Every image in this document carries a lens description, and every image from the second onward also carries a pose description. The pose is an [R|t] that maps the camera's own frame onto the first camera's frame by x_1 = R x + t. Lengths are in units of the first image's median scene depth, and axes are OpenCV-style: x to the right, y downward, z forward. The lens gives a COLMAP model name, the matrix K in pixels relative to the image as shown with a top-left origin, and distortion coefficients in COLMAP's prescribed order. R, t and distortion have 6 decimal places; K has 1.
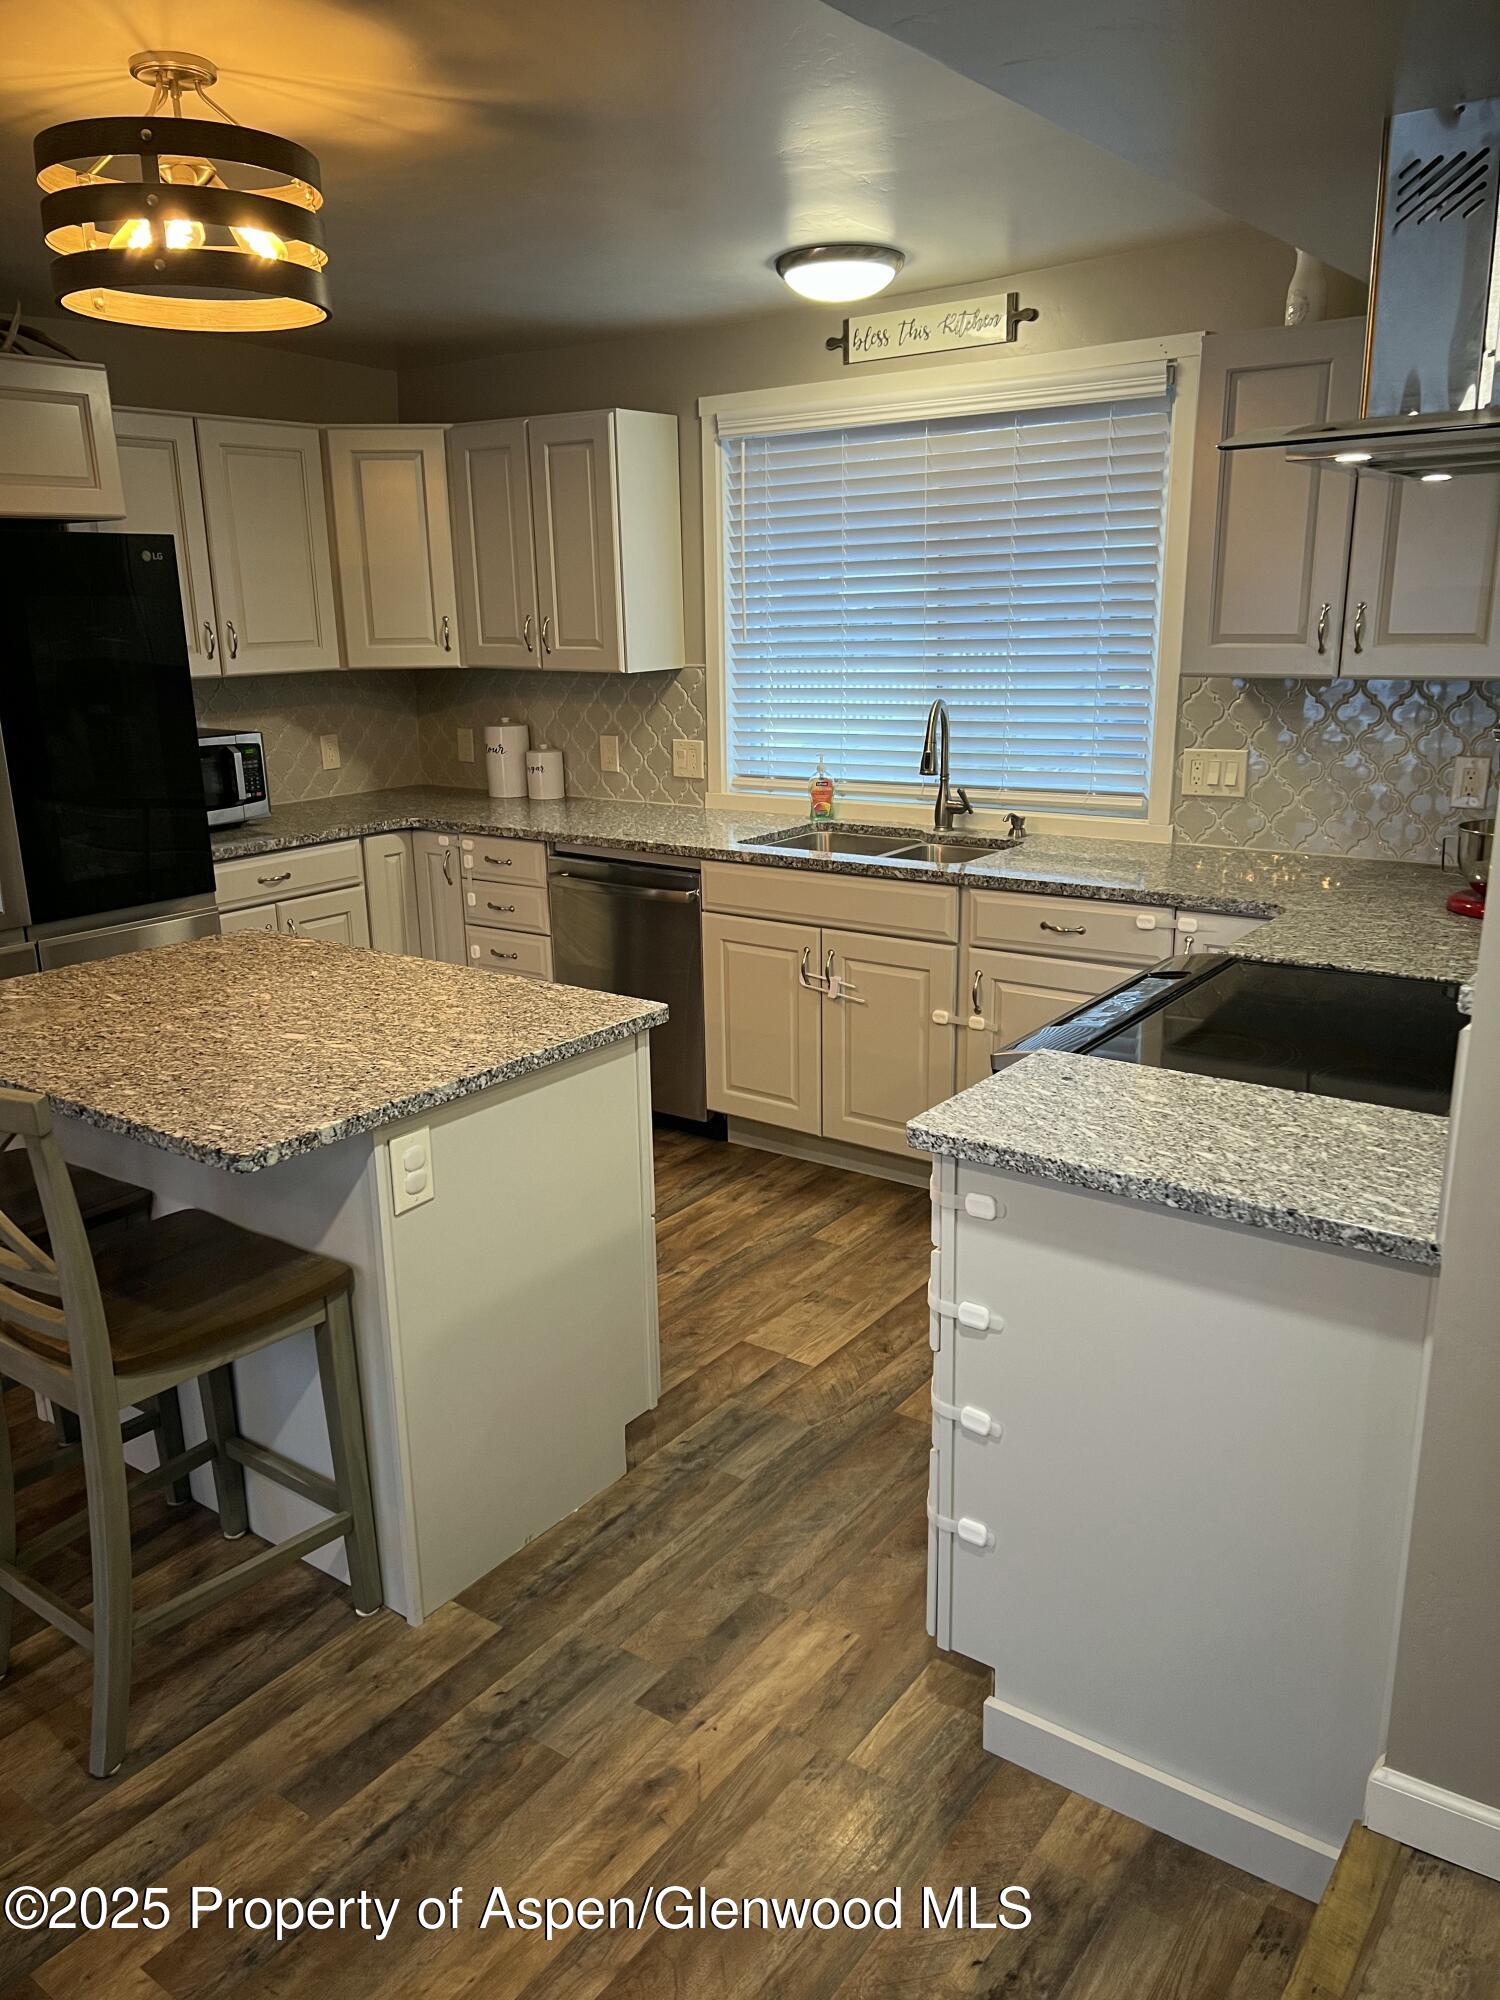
lens RADIAL K [[1507.8, 0, 755.2], [0, 1507.8, 1011.8], [0, 0, 1]] dist [0.088661, -0.103484]
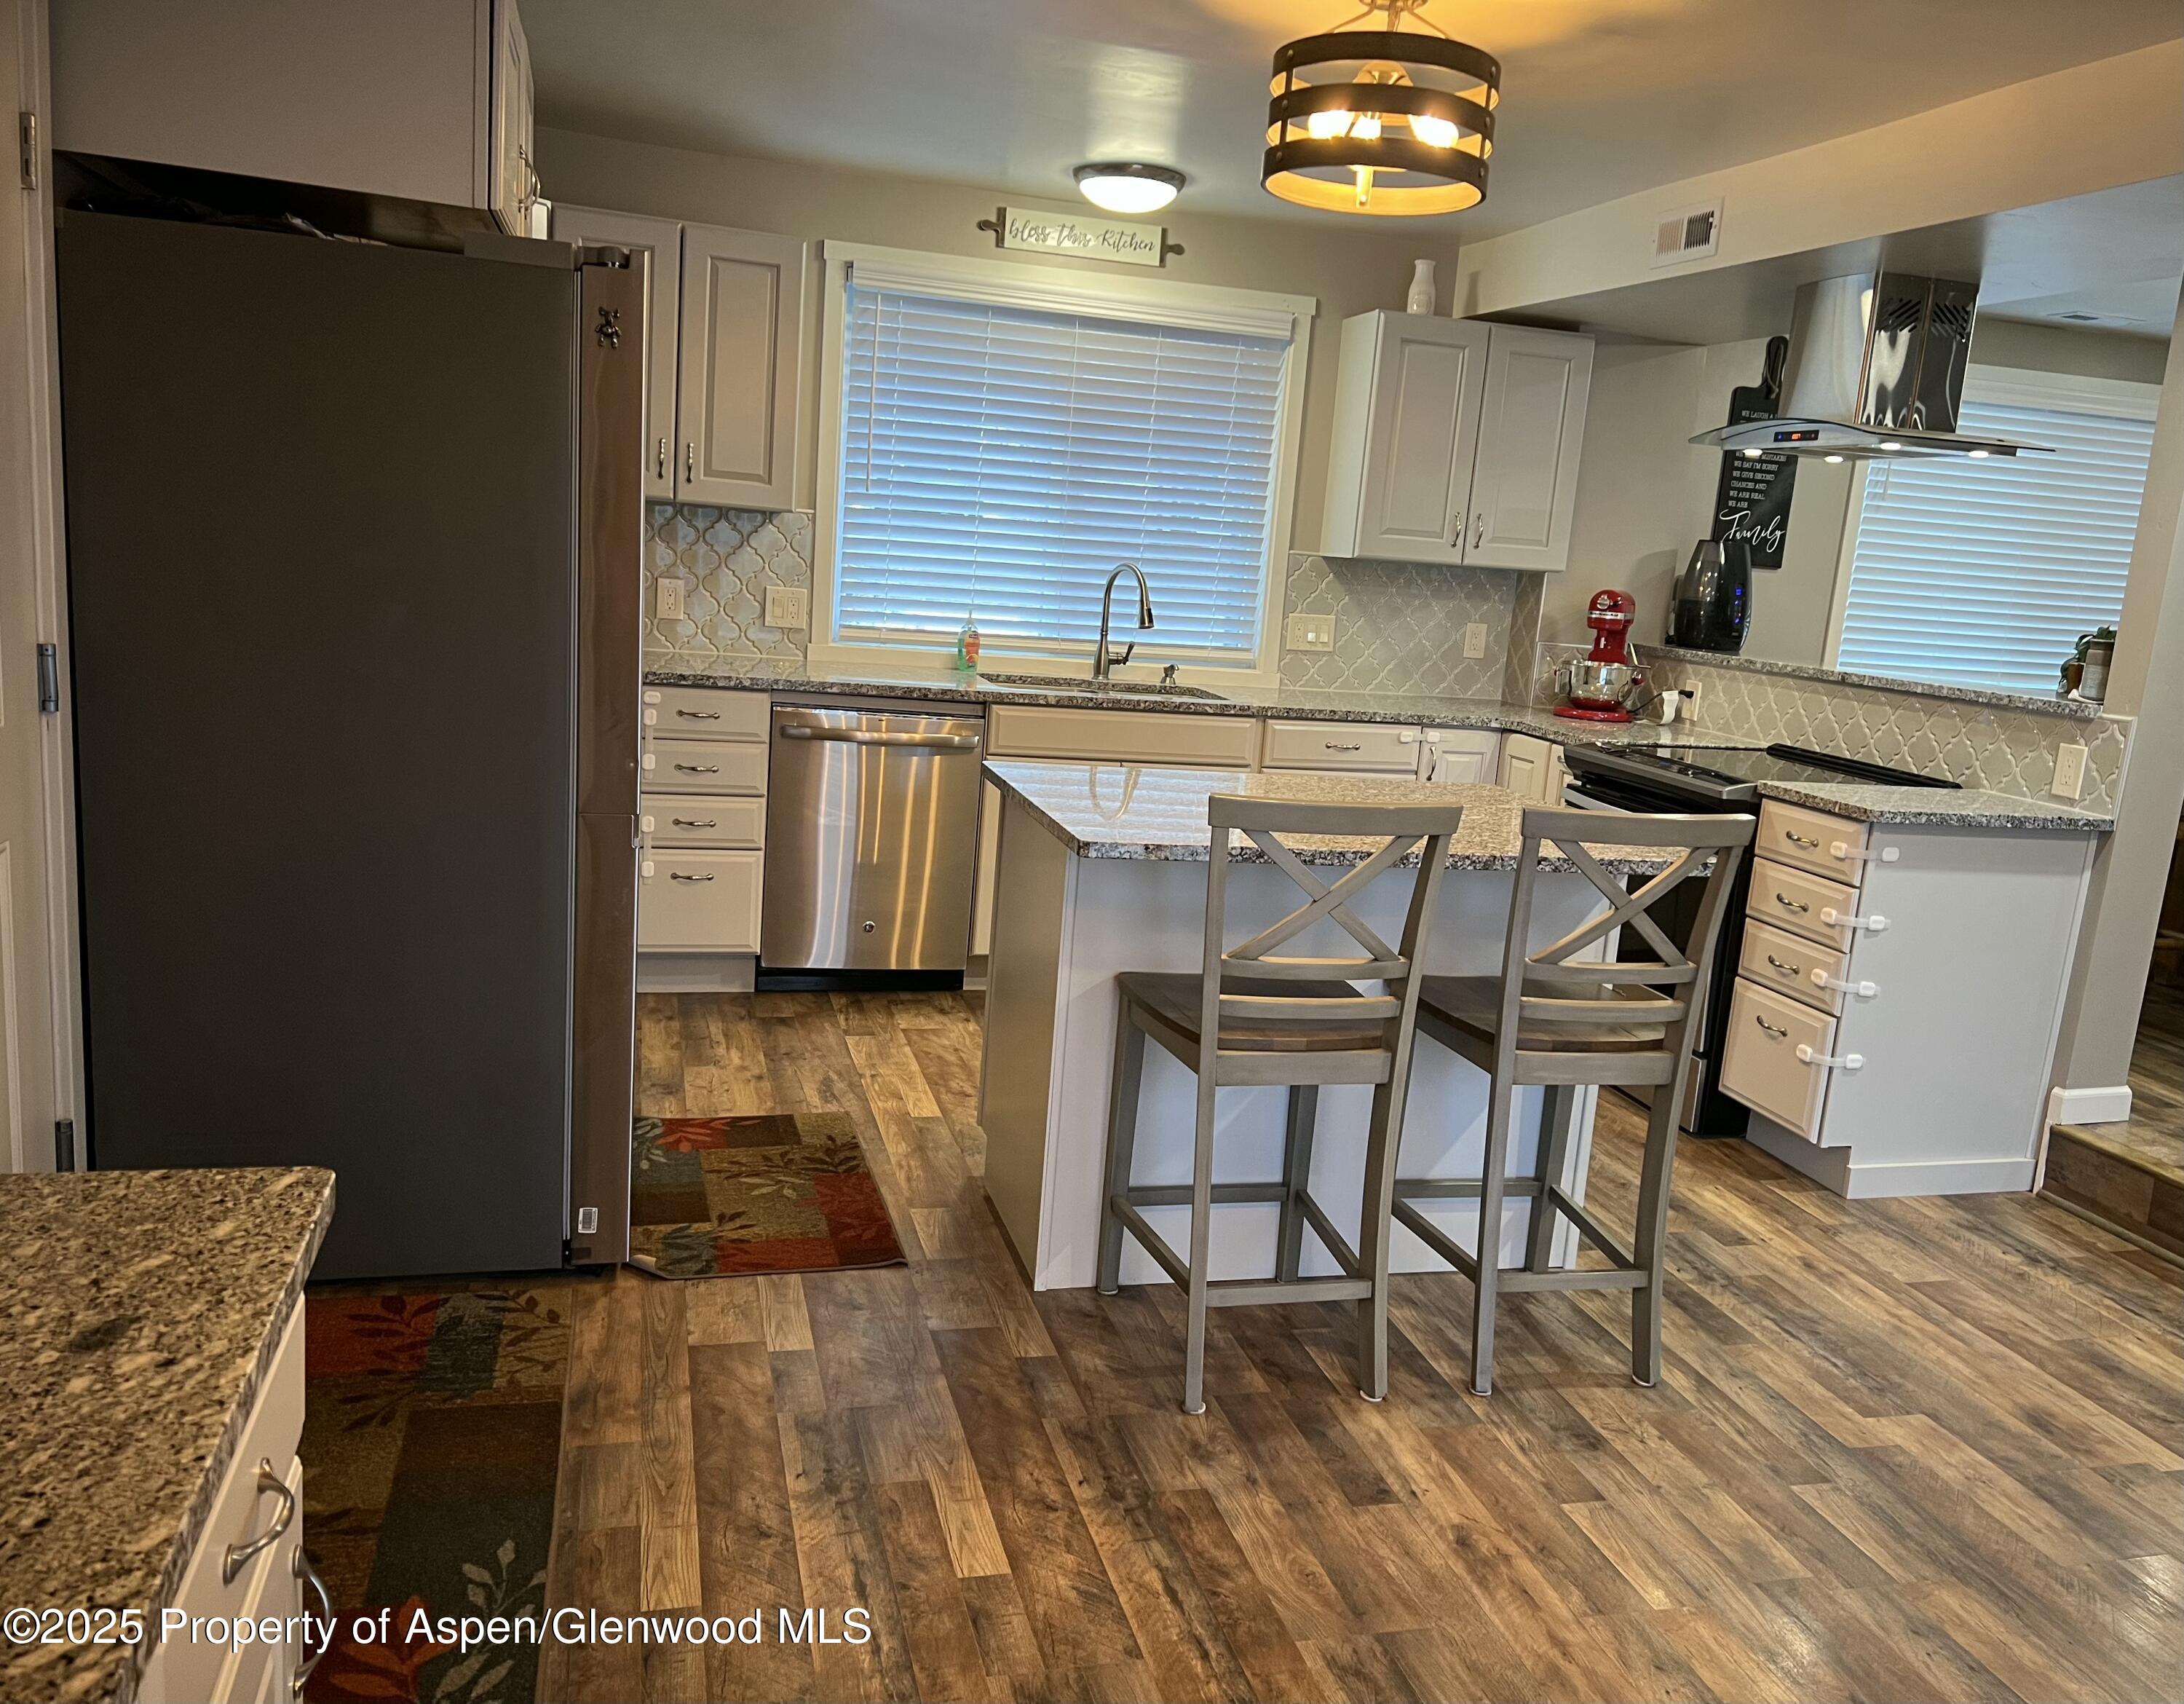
lens RADIAL K [[1686.9, 0, 1154.0], [0, 1686.9, 876.8], [0, 0, 1]] dist [0.082697, -0.097342]
pose [[0.603320, -0.086855, 0.792756, -0.898859], [0.121540, 0.992454, 0.016237, 0.009924], [-0.788184, 0.086556, 0.609323, 0.230617]]
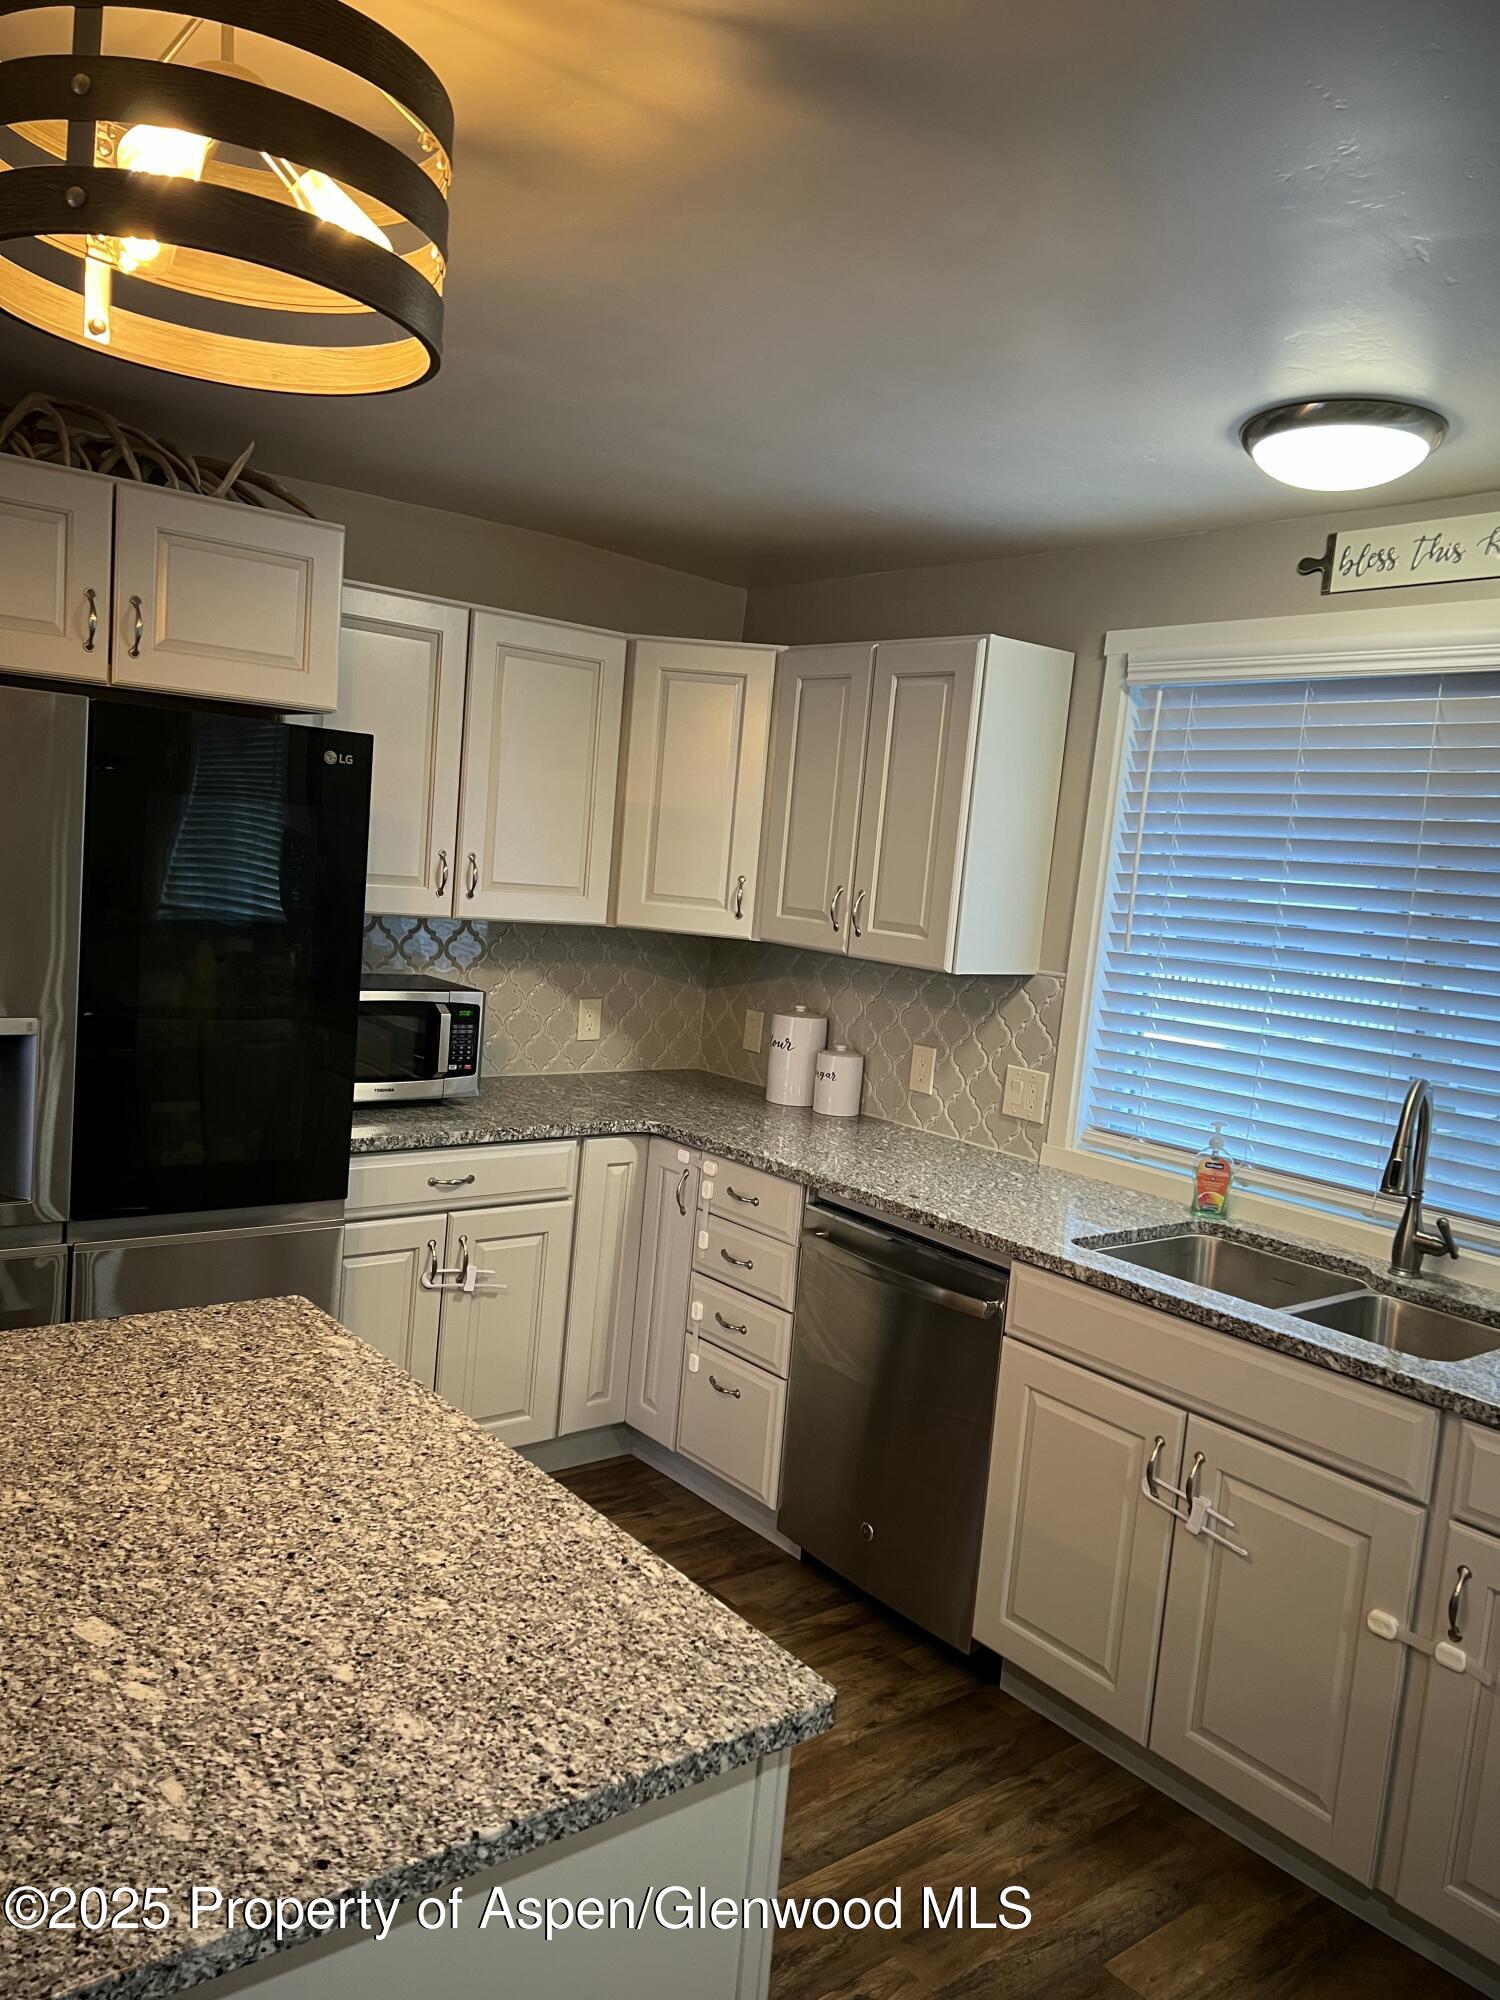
lens RADIAL K [[1499.5, 0, 753.5], [0, 1499.5, 1008.7], [0, 0, 1]] dist [0.106510, -0.117585]
pose [[0.960027, 0.129579, -0.248110, 0.006007], [-0.170210, 0.973931, -0.149957, -0.090665], [0.222211, 0.186193, 0.957055, 0.316635]]
